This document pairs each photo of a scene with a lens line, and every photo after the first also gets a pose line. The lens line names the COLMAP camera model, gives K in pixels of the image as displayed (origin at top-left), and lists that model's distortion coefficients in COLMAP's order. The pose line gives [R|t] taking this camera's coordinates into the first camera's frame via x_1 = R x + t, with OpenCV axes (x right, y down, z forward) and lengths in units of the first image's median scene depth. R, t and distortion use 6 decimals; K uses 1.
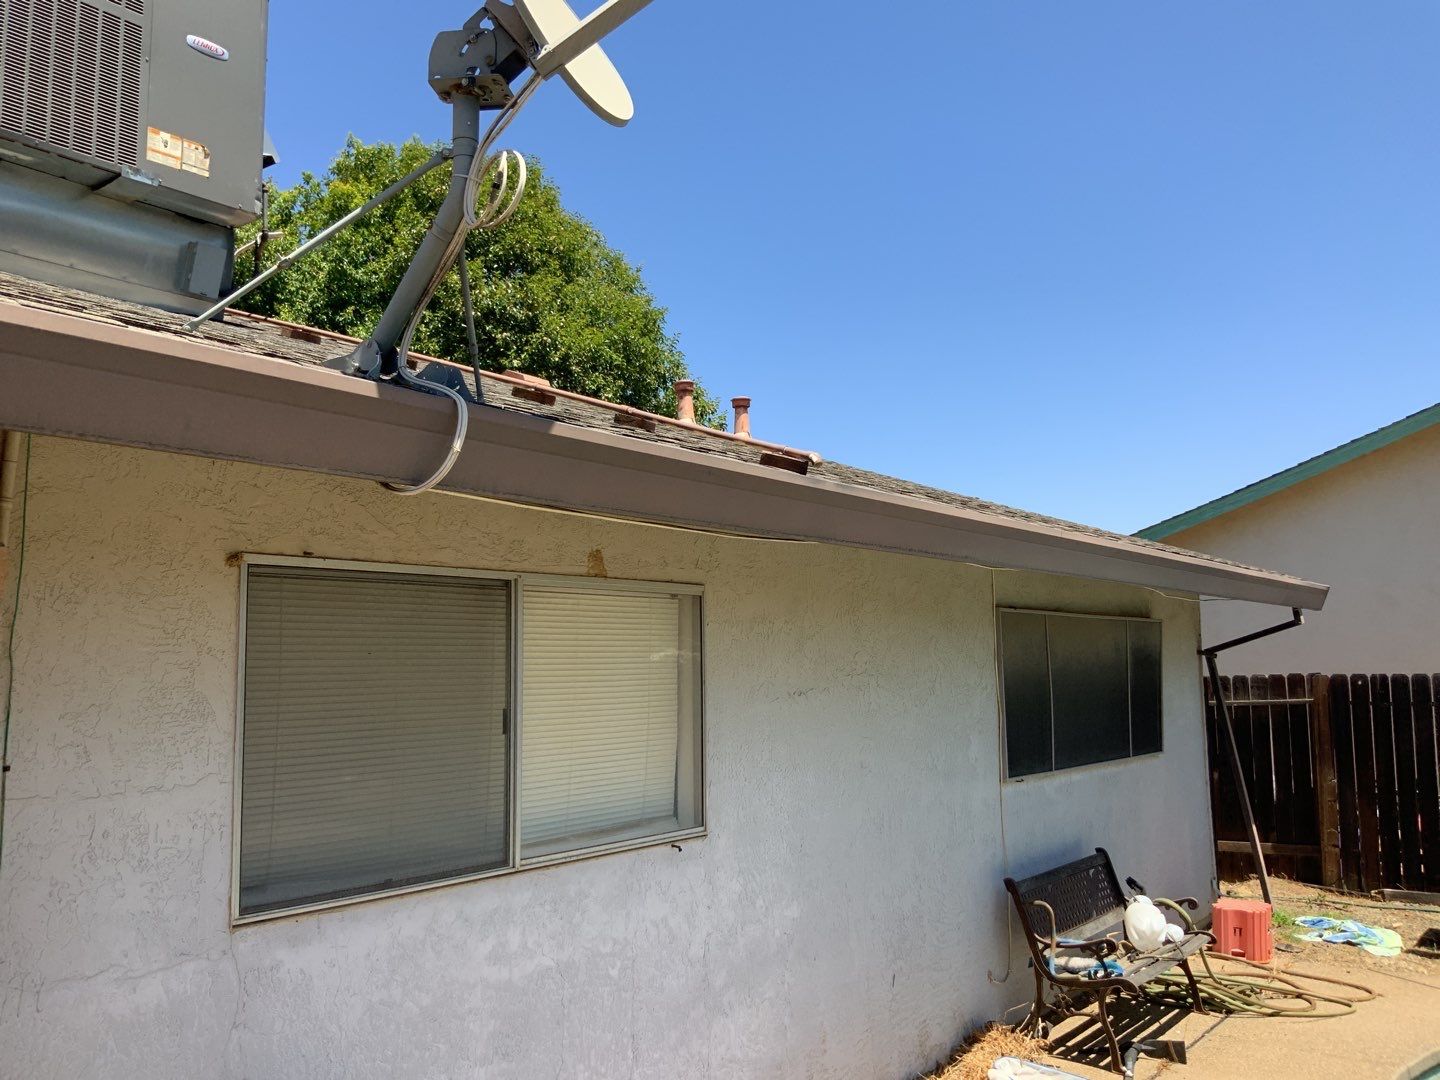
lens RADIAL K [[1210.0, 0, 719.1], [0, 1210.0, 531.7], [0, 0, 1]] dist [0.096771, -0.219679]
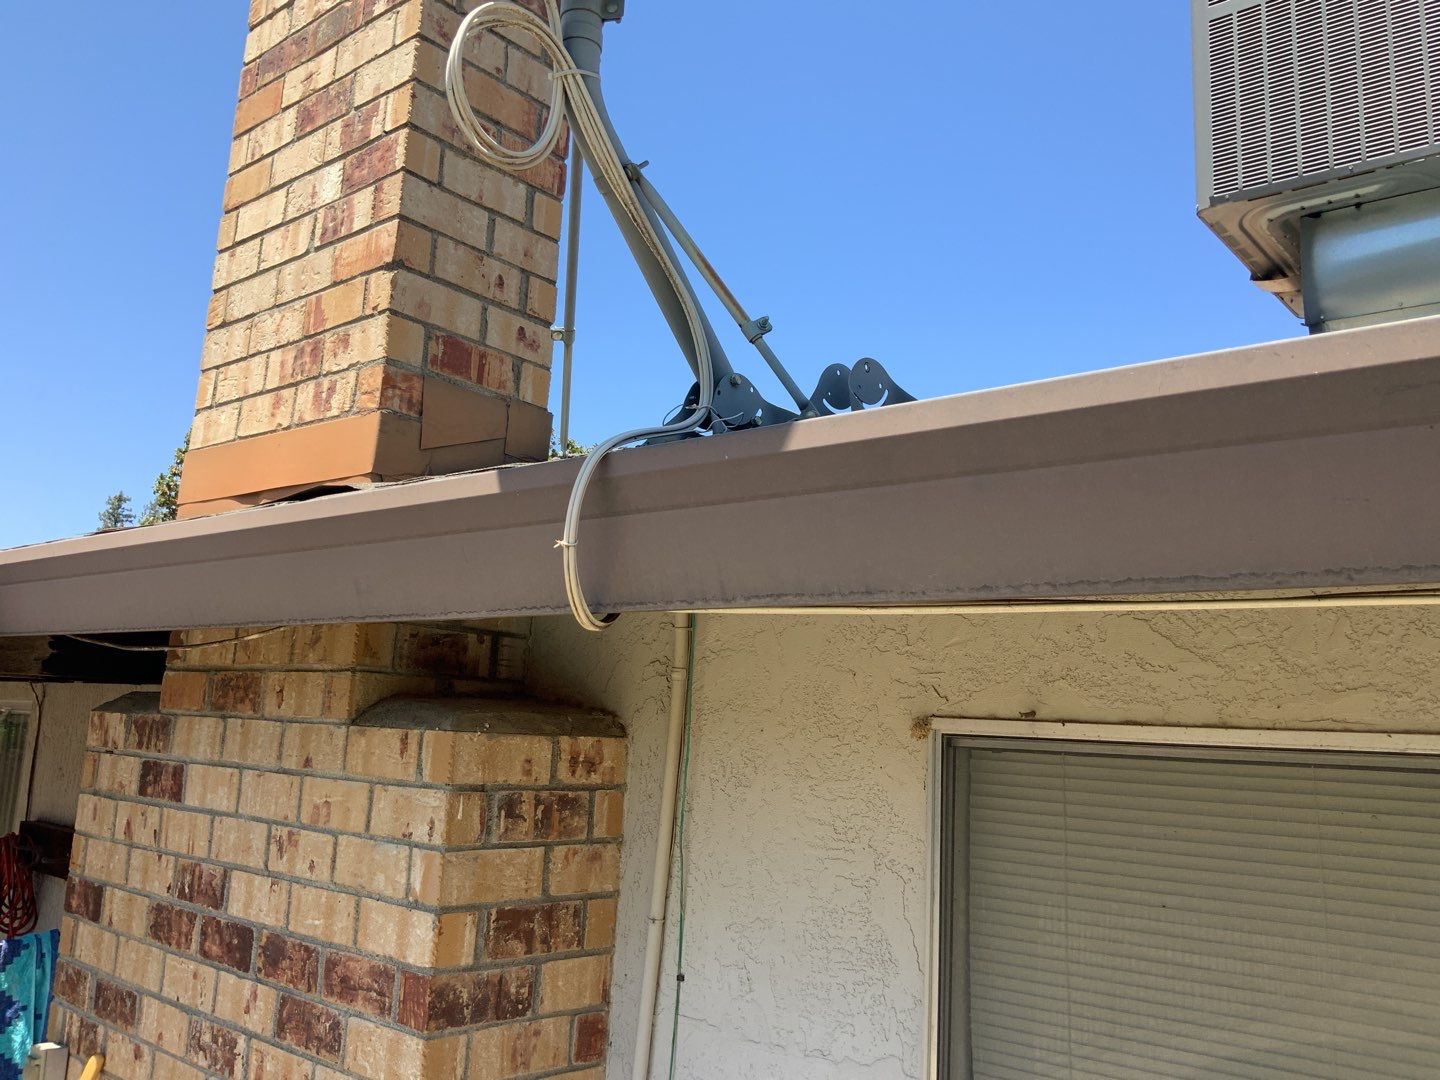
lens RADIAL K [[1210.0, 0, 719.1], [0, 1210.0, 531.7], [0, 0, 1]] dist [0.096771, -0.219679]
pose [[-0.064782, -0.159380, -0.985089, 0.259550], [0.057652, 0.984916, -0.163143, 0.017511], [0.996233, -0.067361, -0.054616, 0.852474]]
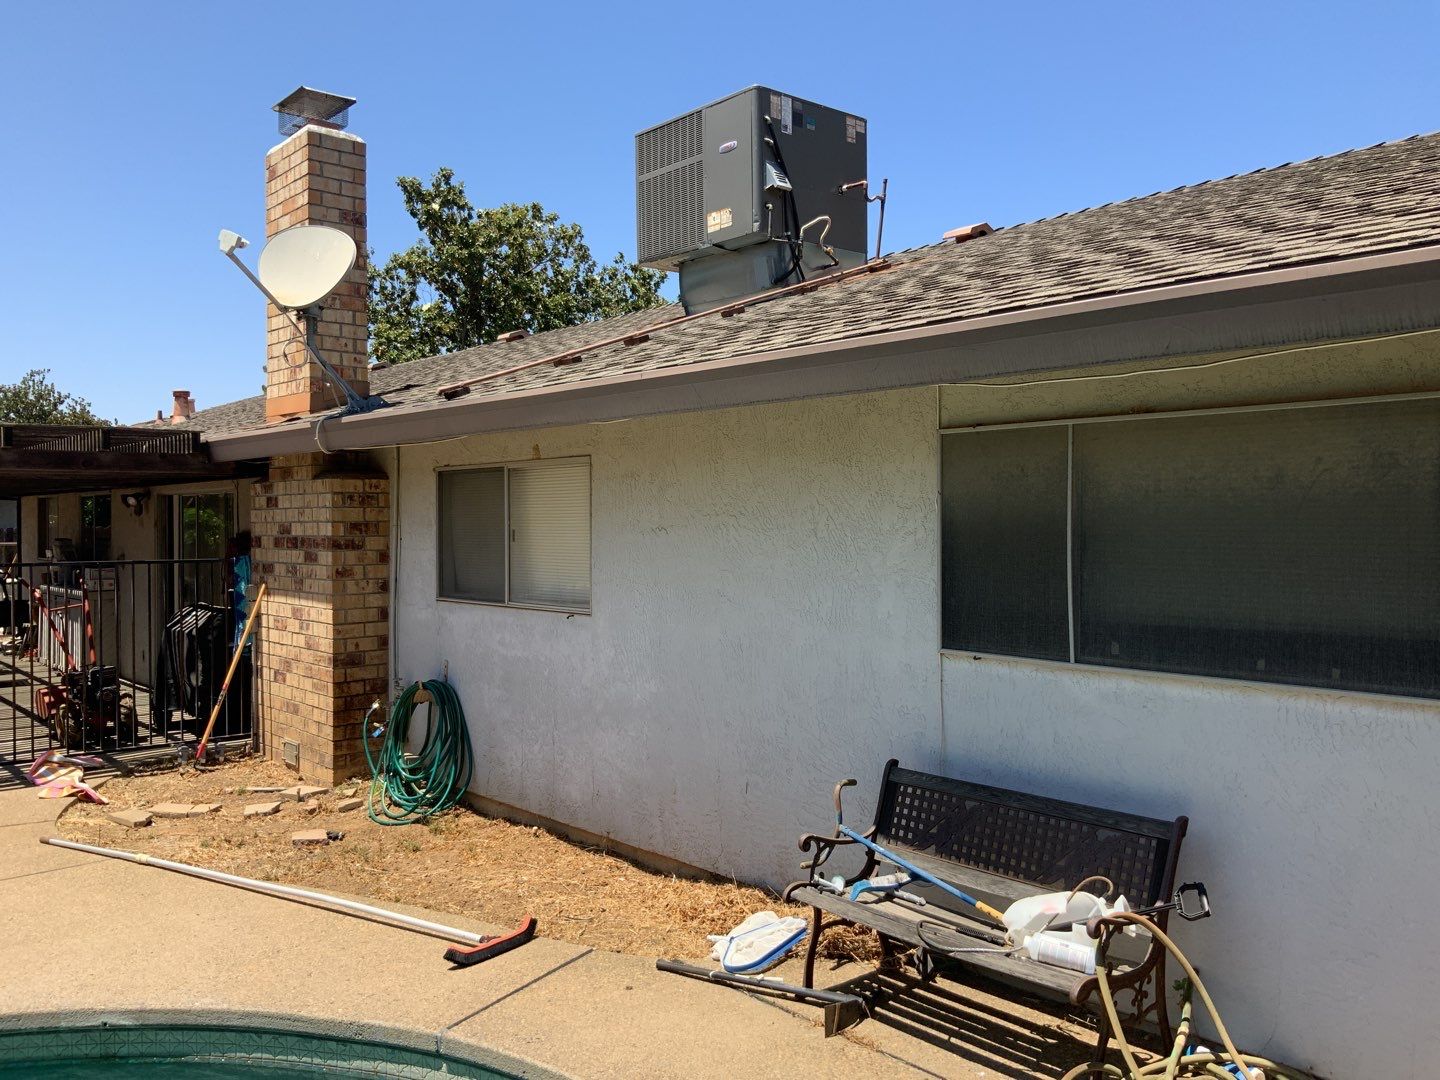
lens RADIAL K [[1199.8, 0, 705.7], [0, 1199.8, 544.2], [0, 0, 1]] dist [0.103852, -0.205922]
pose [[-0.208077, 0.030700, -0.977631, 1.958163], [0.112977, 0.993572, 0.007155, 0.217976], [0.971566, -0.108961, -0.210208, 1.964197]]
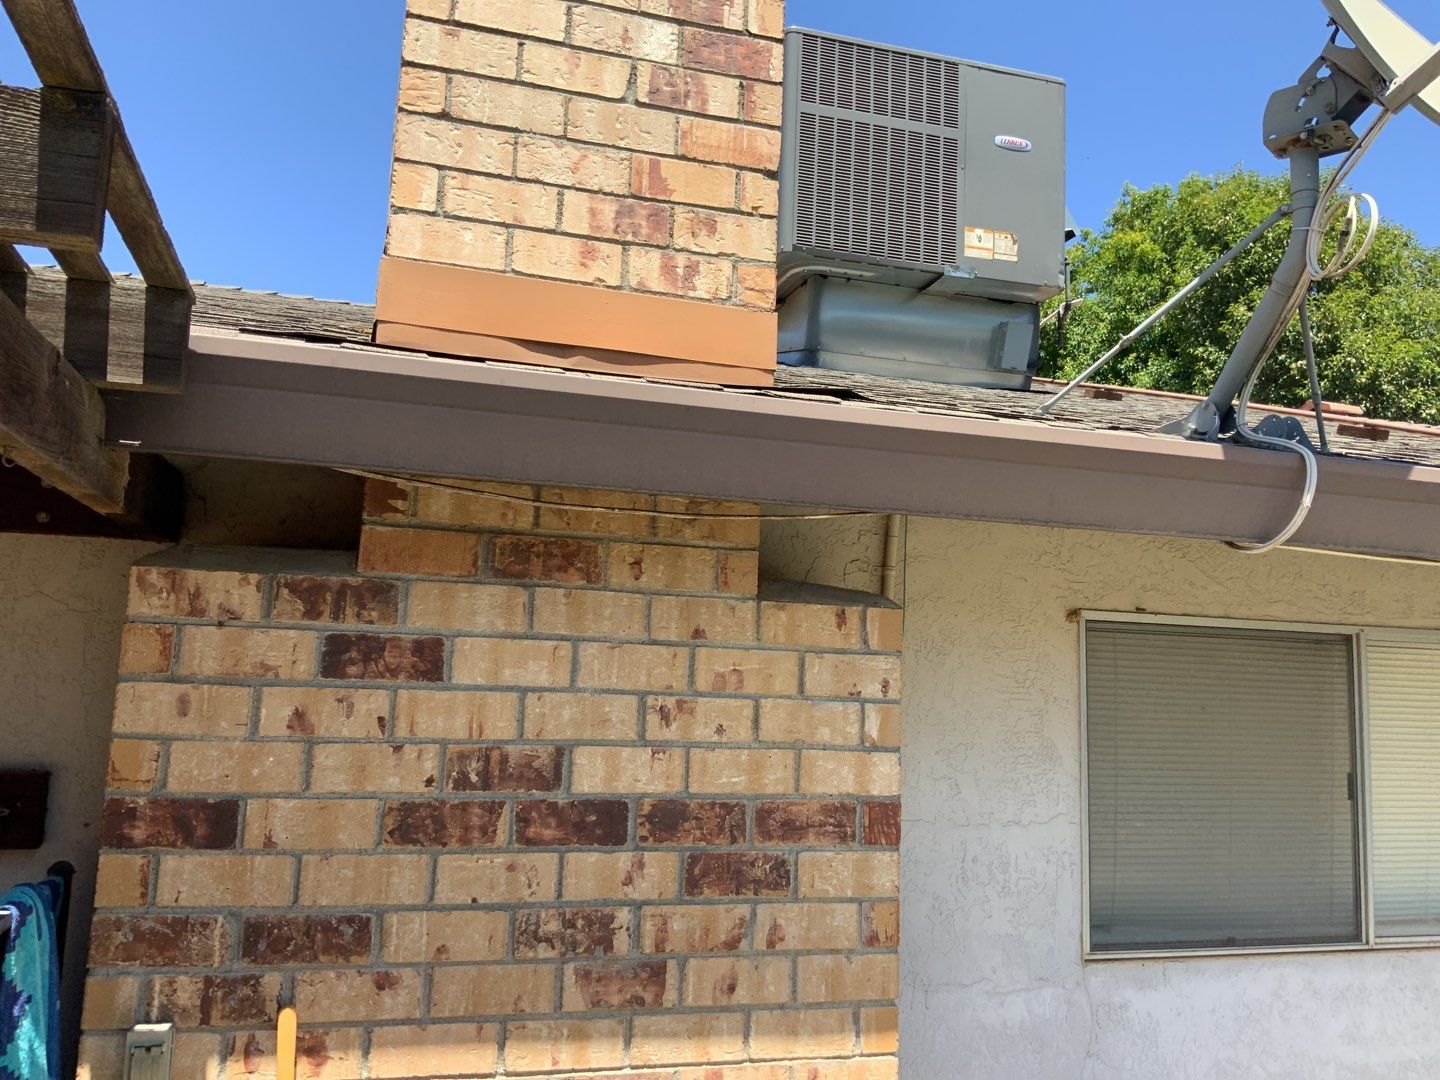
lens RADIAL K [[1199.8, 0, 705.7], [0, 1199.8, 544.2], [0, 0, 1]] dist [0.103852, -0.205922]
pose [[0.807330, -0.039788, -0.588758, -0.024016], [0.023567, 0.999102, -0.035203, -0.009643], [0.589630, 0.014545, 0.807542, -0.052598]]
